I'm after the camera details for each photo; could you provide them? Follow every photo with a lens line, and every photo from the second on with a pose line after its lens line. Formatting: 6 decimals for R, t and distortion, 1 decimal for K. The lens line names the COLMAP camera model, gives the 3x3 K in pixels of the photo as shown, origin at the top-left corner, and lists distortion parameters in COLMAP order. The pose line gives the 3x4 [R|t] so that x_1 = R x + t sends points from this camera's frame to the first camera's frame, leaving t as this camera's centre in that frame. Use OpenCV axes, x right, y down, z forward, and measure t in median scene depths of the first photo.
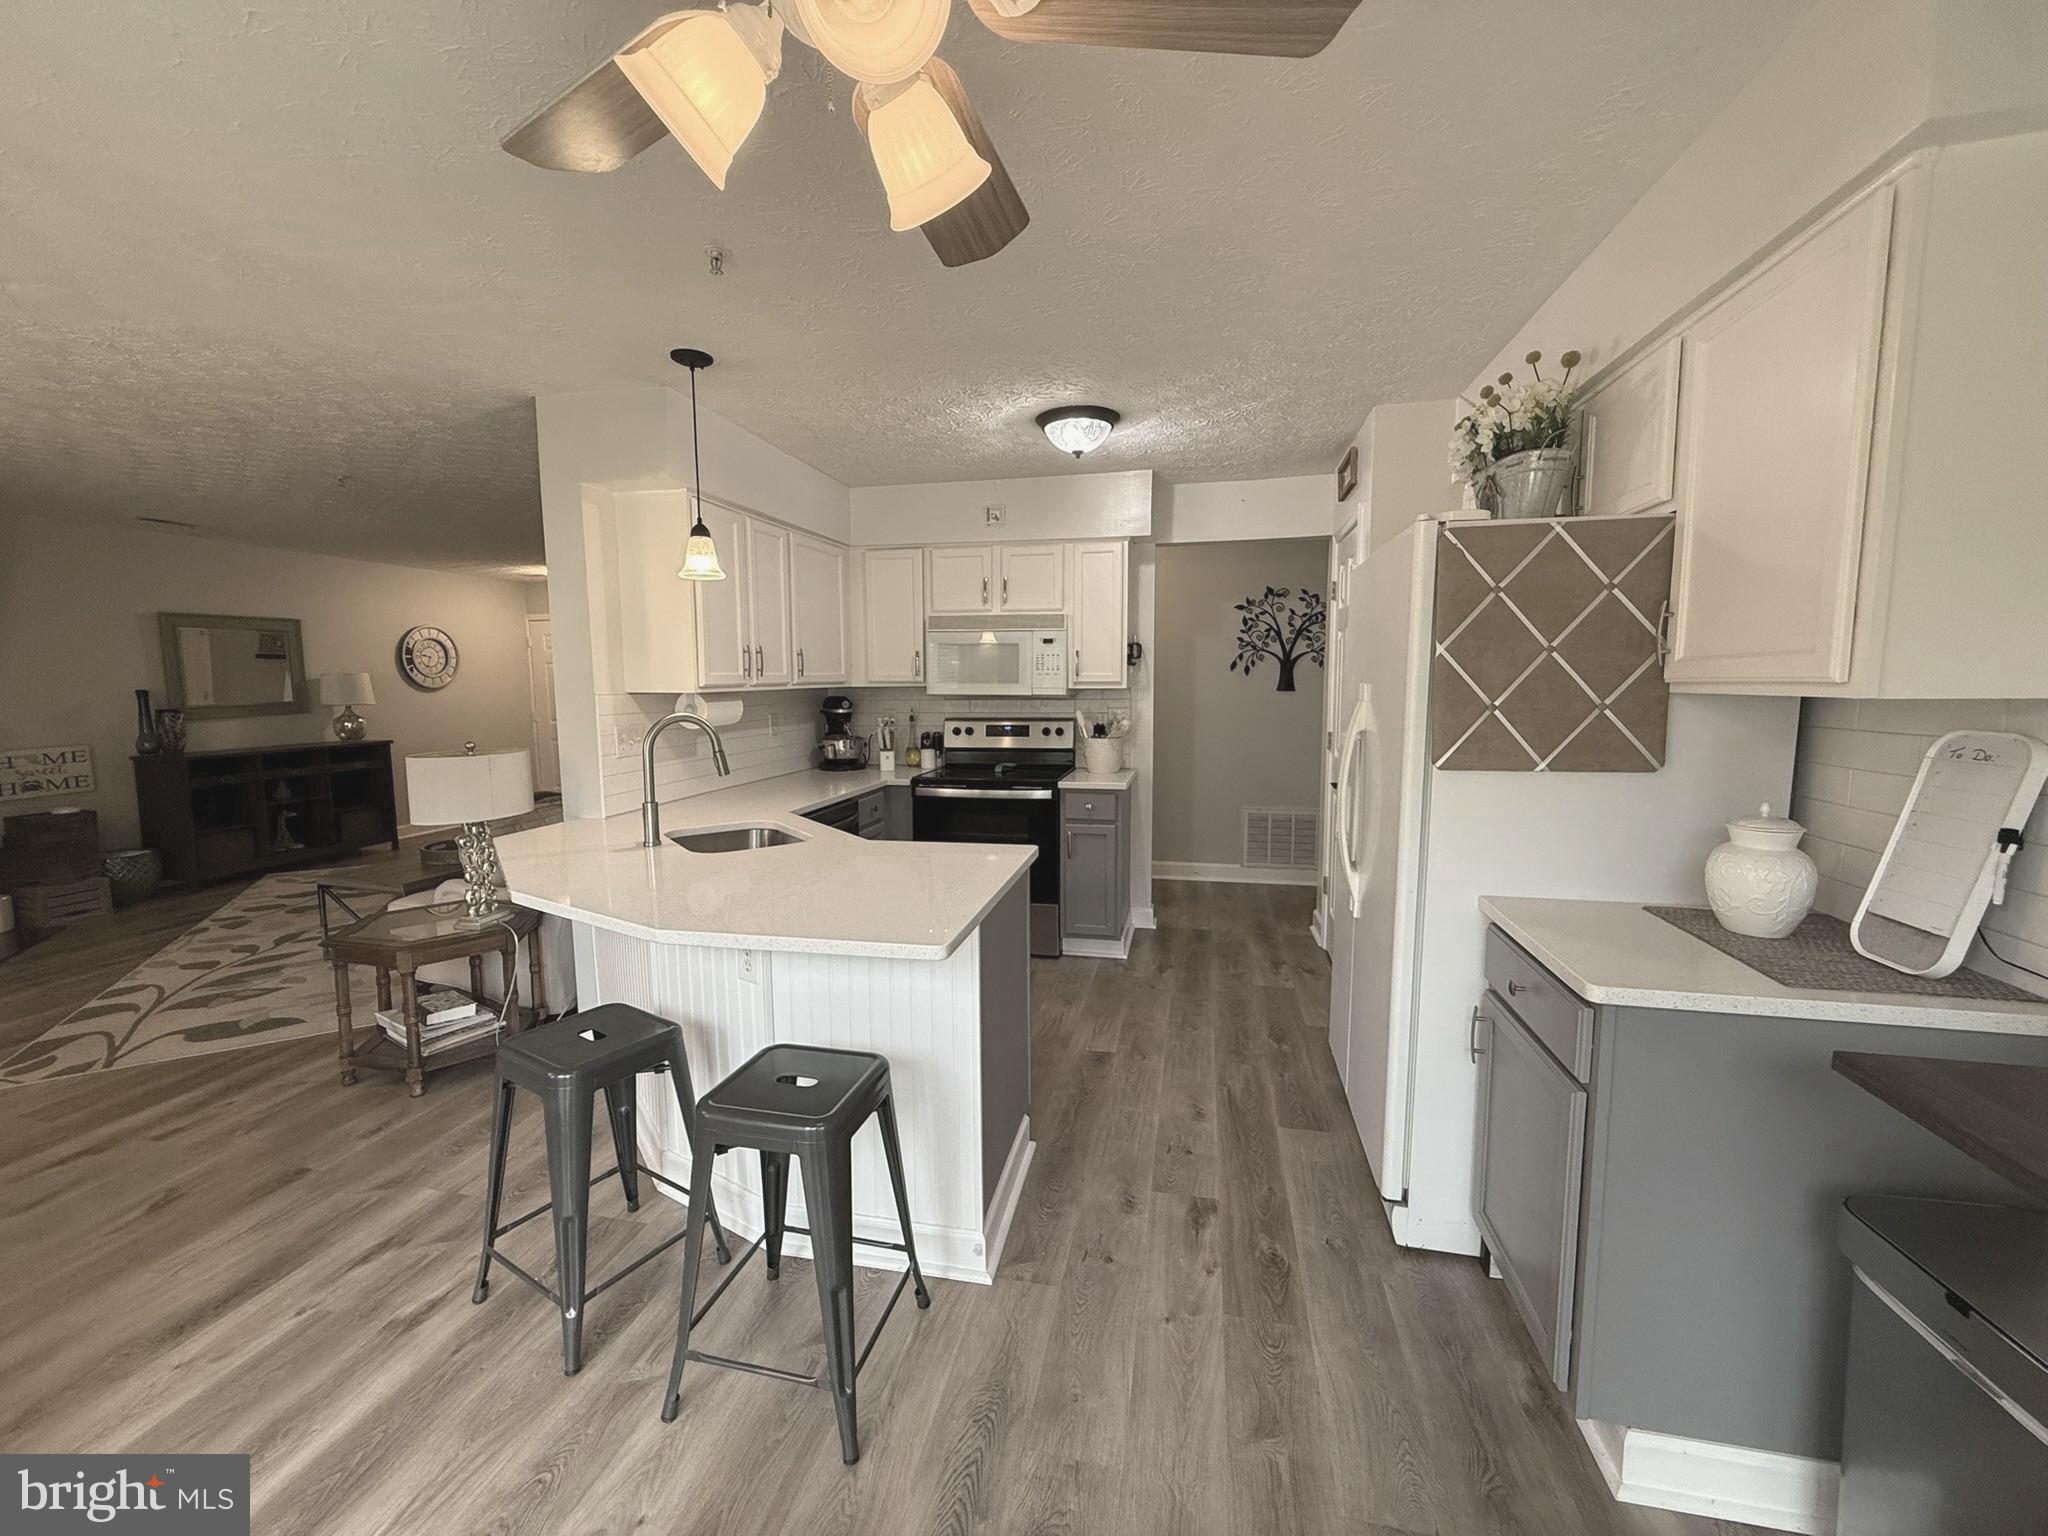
lens RADIAL K [[814.6, 0, 1019.8], [0, 814.6, 764.9], [0, 0, 1]] dist [0.000375, -0.000035]
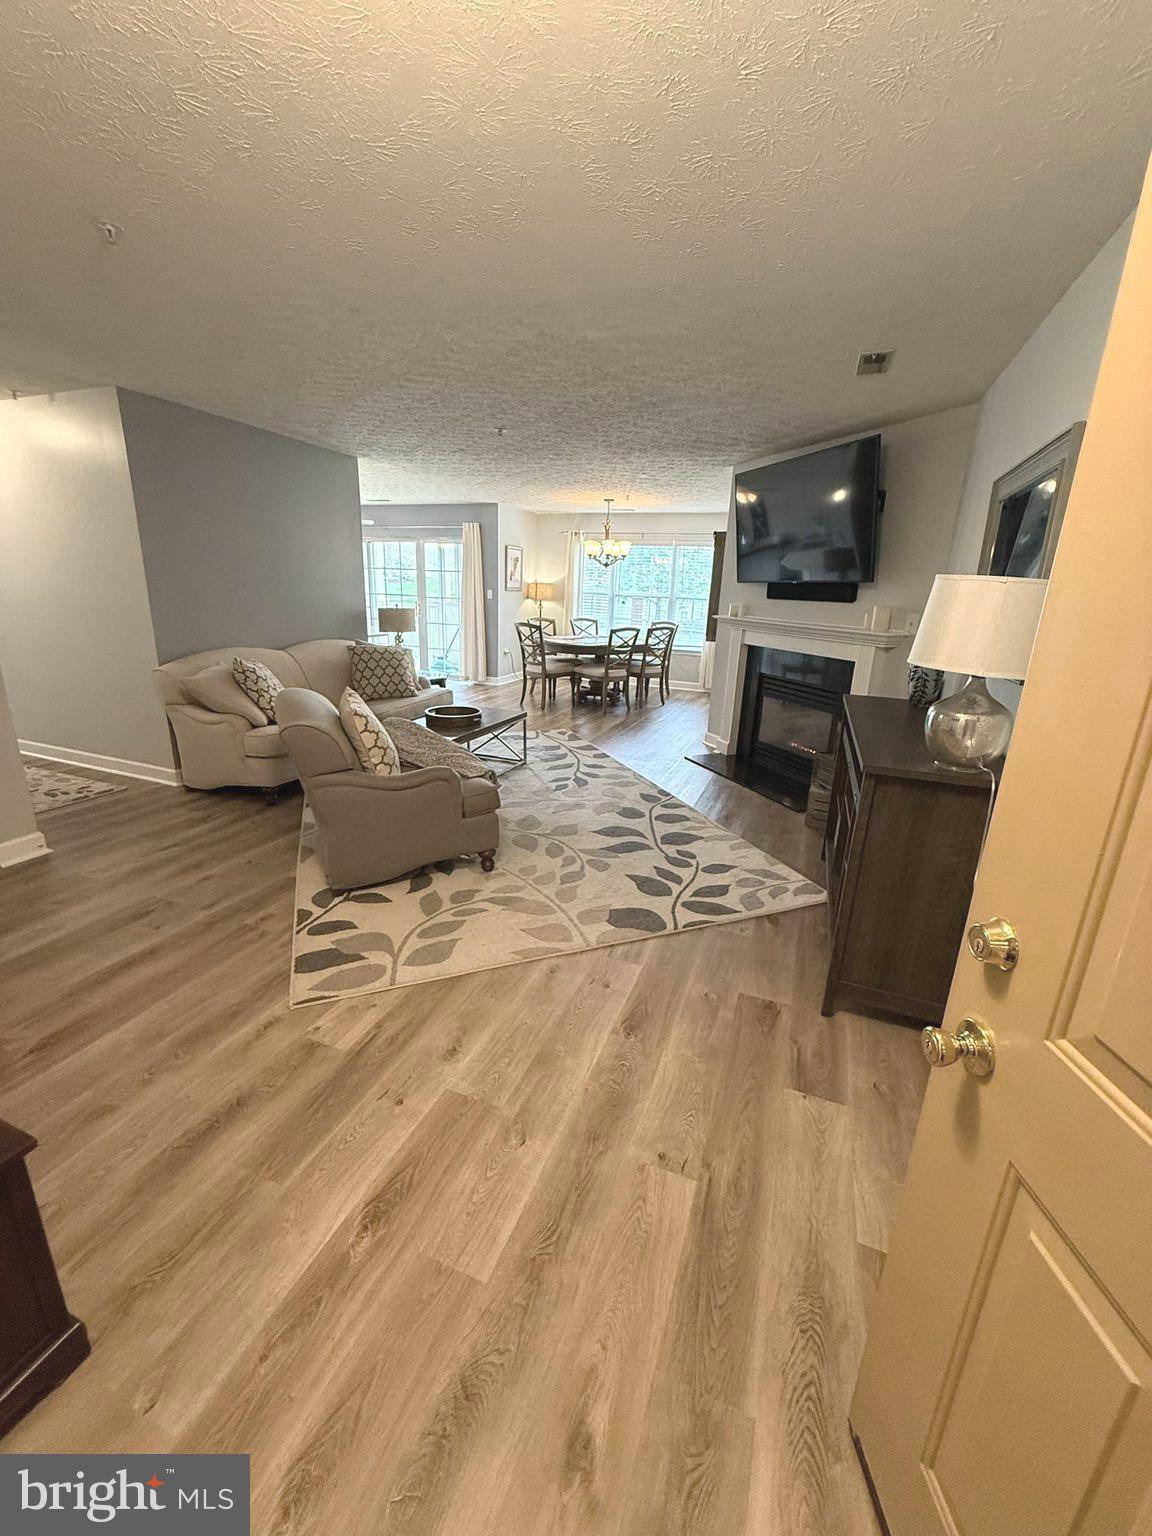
lens RADIAL K [[610.6, 0, 578.6], [0, 610.6, 763.7], [0, 0, 1]] dist [0.001690, 0.000219]
pose [[-0.988247, -0.069620, 0.136091, -0.930712], [-0.013358, 0.926194, 0.376811, -0.181135], [-0.152281, 0.370564, -0.916238, 1.738596]]
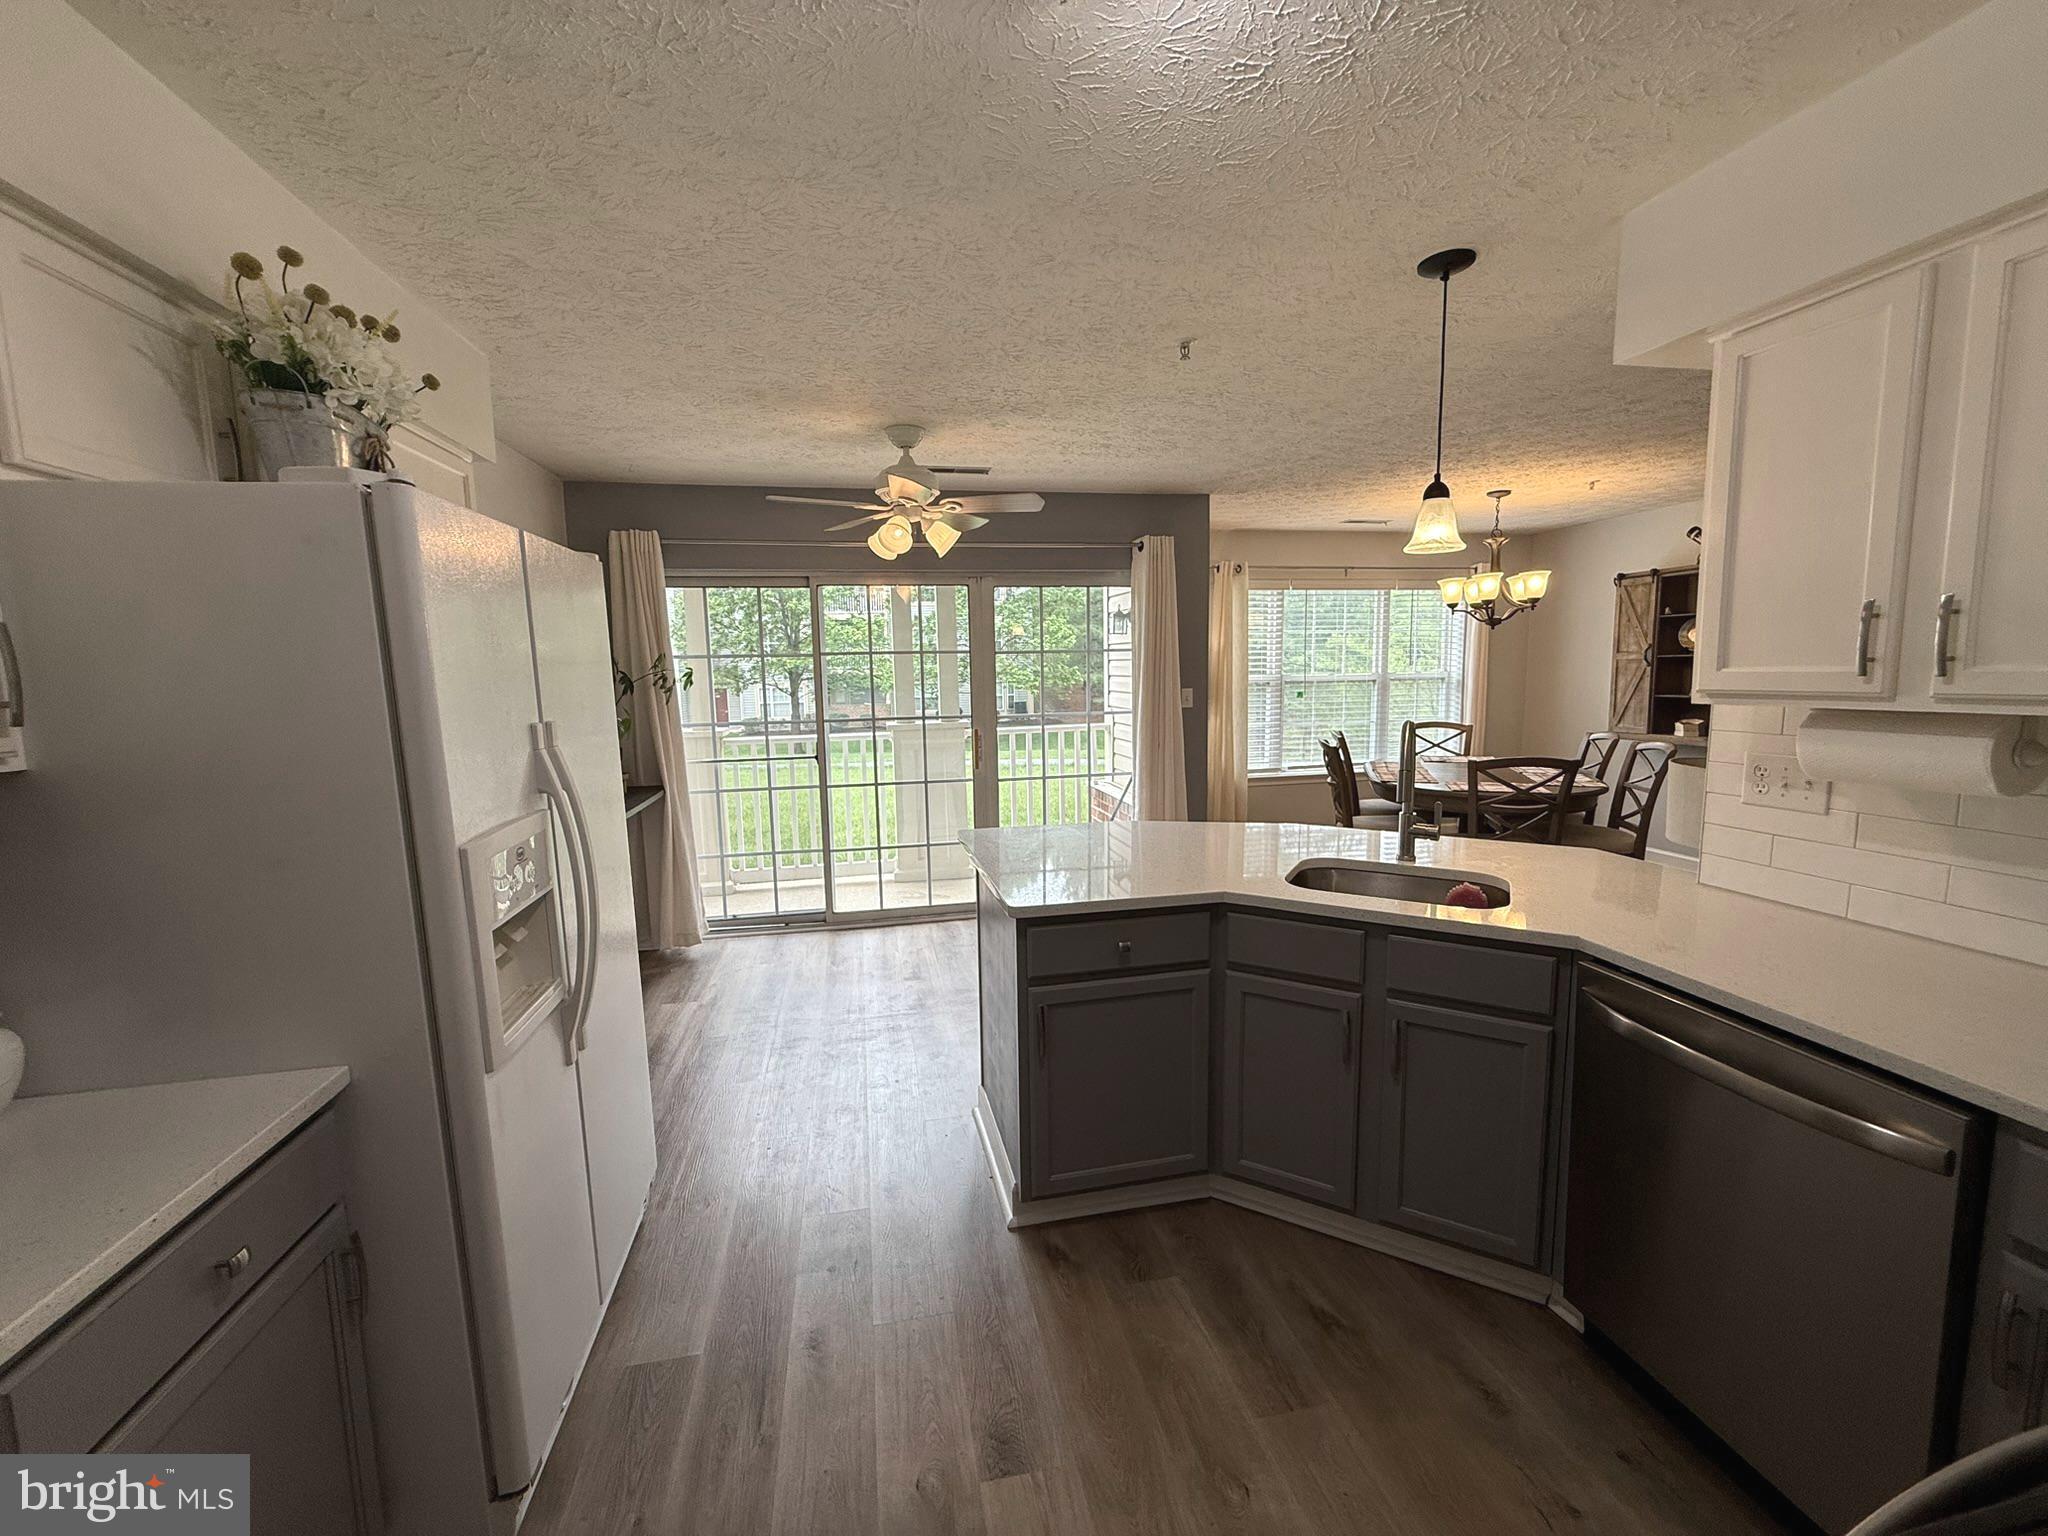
lens RADIAL K [[814.6, 0, 1019.8], [0, 814.6, 764.9], [0, 0, 1]] dist [0.000375, -0.000035]
pose [[-0.914510, 0.074388, -0.397665, 0.159043], [-0.014758, 0.976161, 0.216543, -0.102908], [0.404294, 0.203900, -0.891612, 0.838239]]
